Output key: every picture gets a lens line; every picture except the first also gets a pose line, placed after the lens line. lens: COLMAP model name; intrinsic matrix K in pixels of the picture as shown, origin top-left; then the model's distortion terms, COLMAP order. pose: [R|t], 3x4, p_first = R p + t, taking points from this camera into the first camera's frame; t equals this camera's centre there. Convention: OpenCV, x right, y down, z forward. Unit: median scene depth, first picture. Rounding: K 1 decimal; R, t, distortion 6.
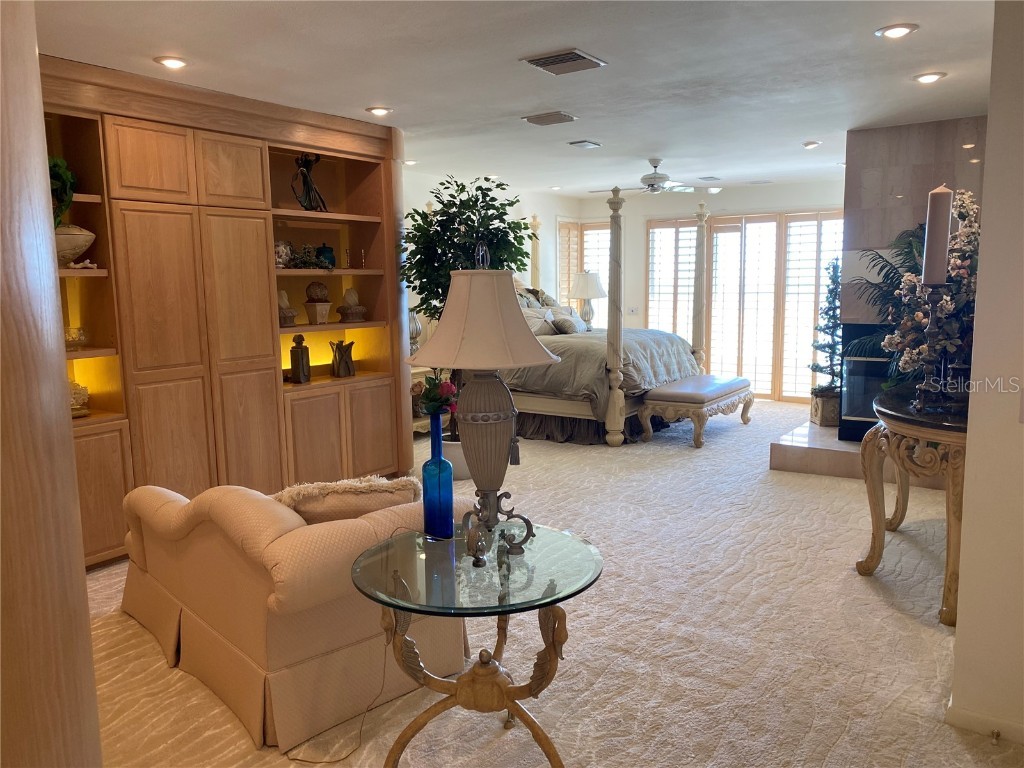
lens RADIAL K [[784.6, 0, 512.0], [0, 784.6, 384.0], [0, 0, 1]] dist [0.089603, -0.121093]
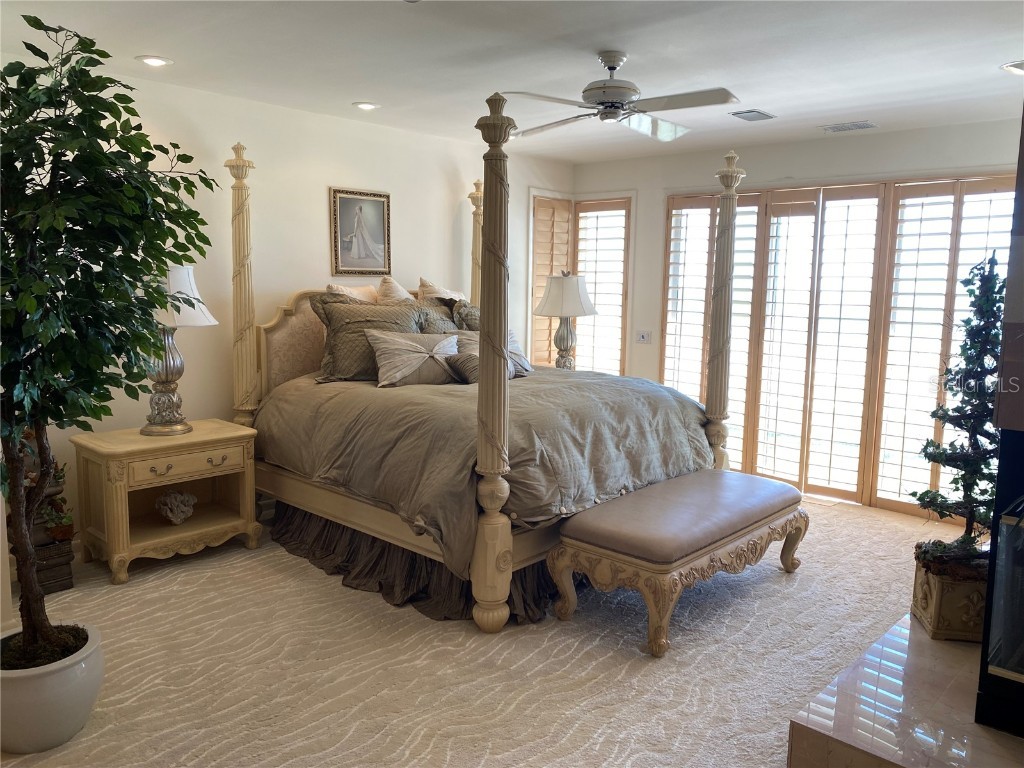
lens RADIAL K [[784.6, 0, 512.0], [0, 784.6, 384.0], [0, 0, 1]] dist [0.089603, -0.121093]
pose [[0.989123, 0.049636, -0.138463, 0.197714], [-0.049647, 0.998761, 0.003379, -0.073138], [0.138459, 0.003532, 0.990362, 0.494115]]
